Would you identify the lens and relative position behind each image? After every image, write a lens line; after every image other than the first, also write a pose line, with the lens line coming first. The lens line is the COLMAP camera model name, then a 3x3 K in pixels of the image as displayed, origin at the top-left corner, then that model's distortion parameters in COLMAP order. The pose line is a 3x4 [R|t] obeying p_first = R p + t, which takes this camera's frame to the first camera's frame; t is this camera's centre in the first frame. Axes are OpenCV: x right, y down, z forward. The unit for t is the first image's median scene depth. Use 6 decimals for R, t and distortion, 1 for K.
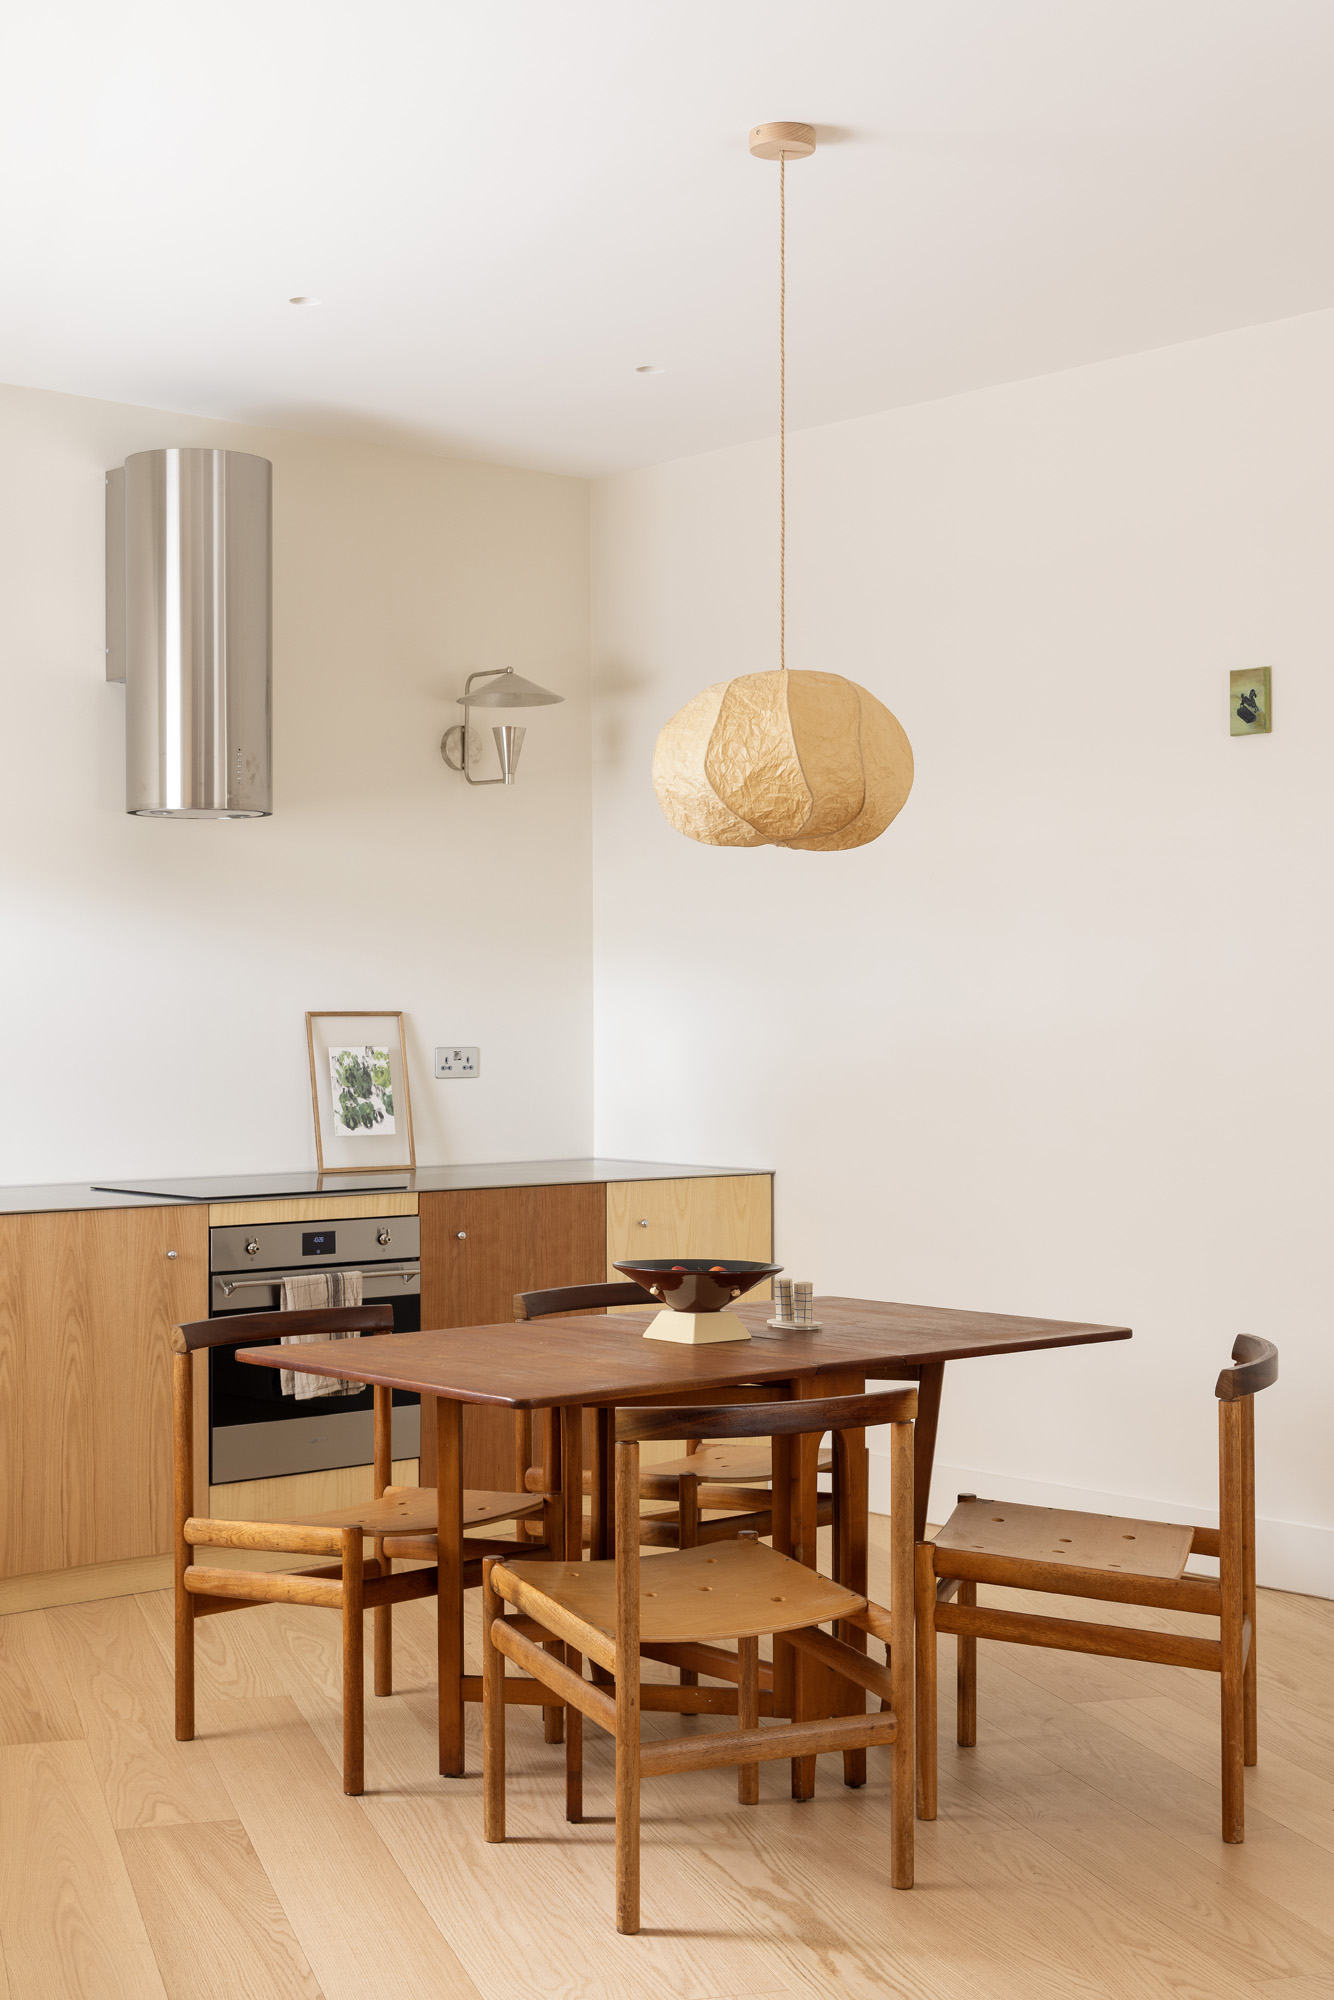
lens RADIAL K [[2635.7, 0, 667.9], [0, 2635.7, 1014.8], [0, 0, 1]] dist [-0.022045, 0.000000]
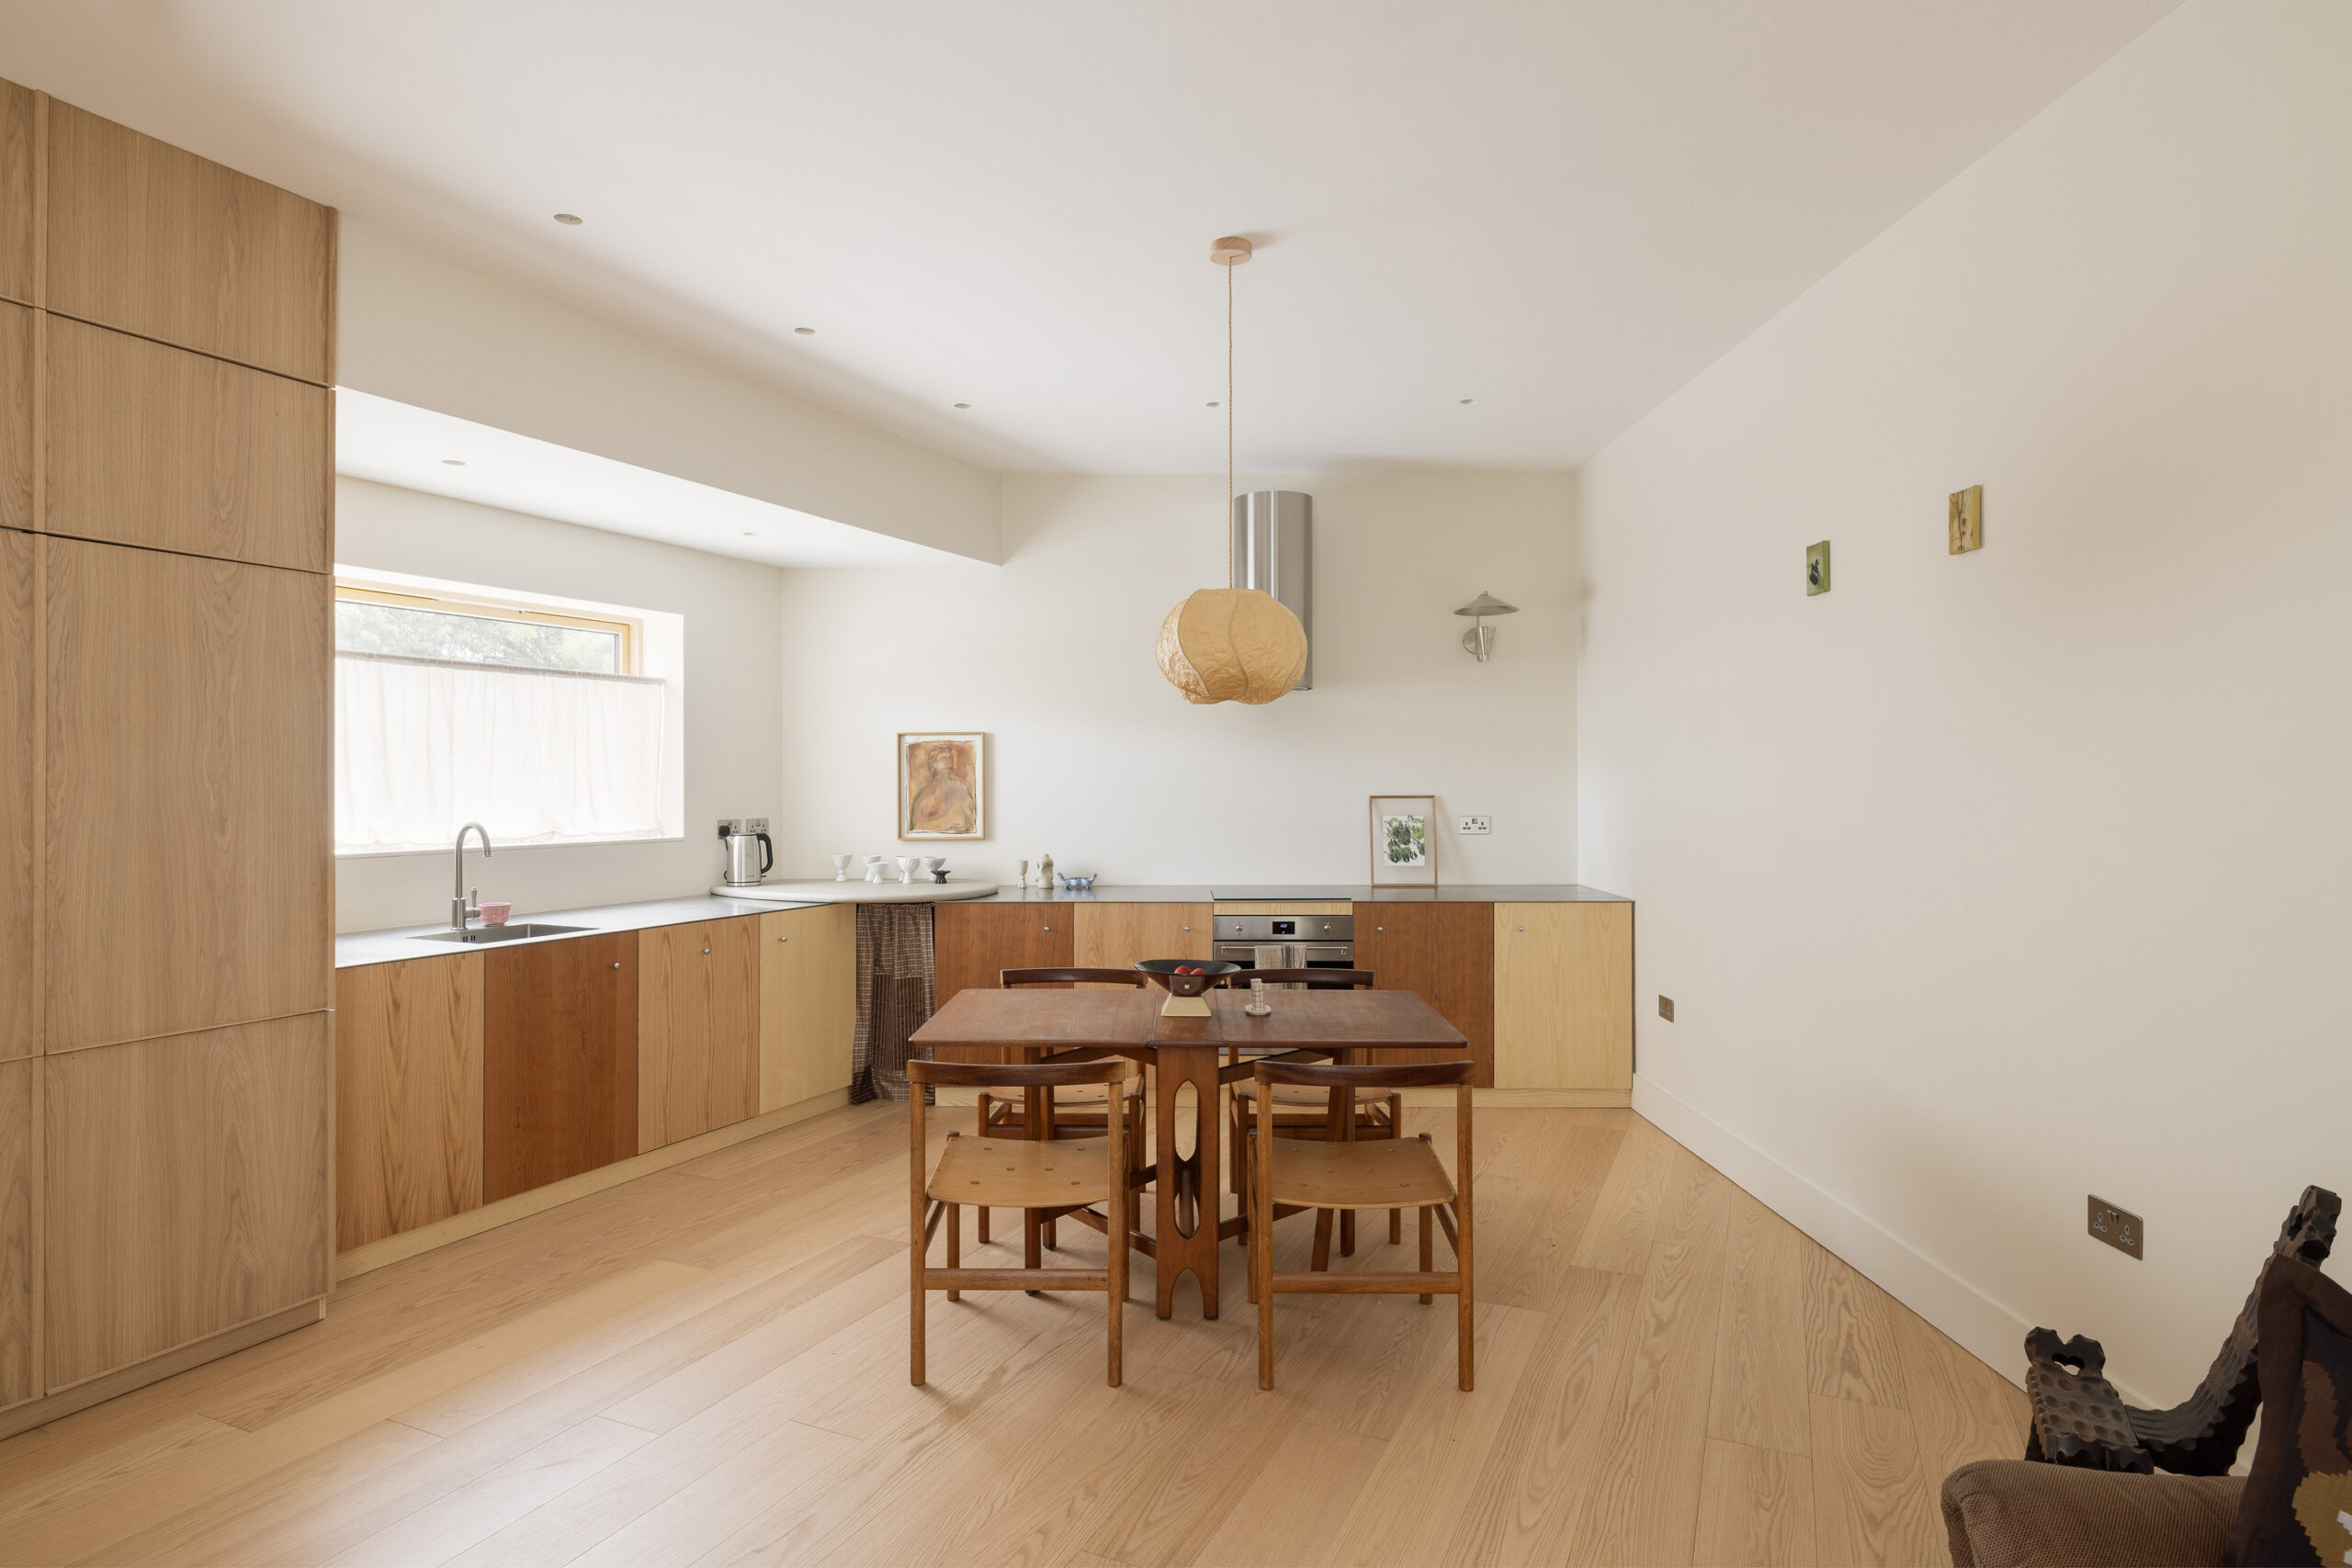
lens RADIAL K [[1280.9, 0, 1162.9], [0, 1280.9, 766.5], [0, 0, 1]] dist [0.008133, 0.000318]
pose [[0.759473, -0.007588, -0.650495, 0.323611], [-0.000423, 0.999926, -0.012158, -0.010267], [0.650539, 0.009509, 0.759413, 0.251273]]
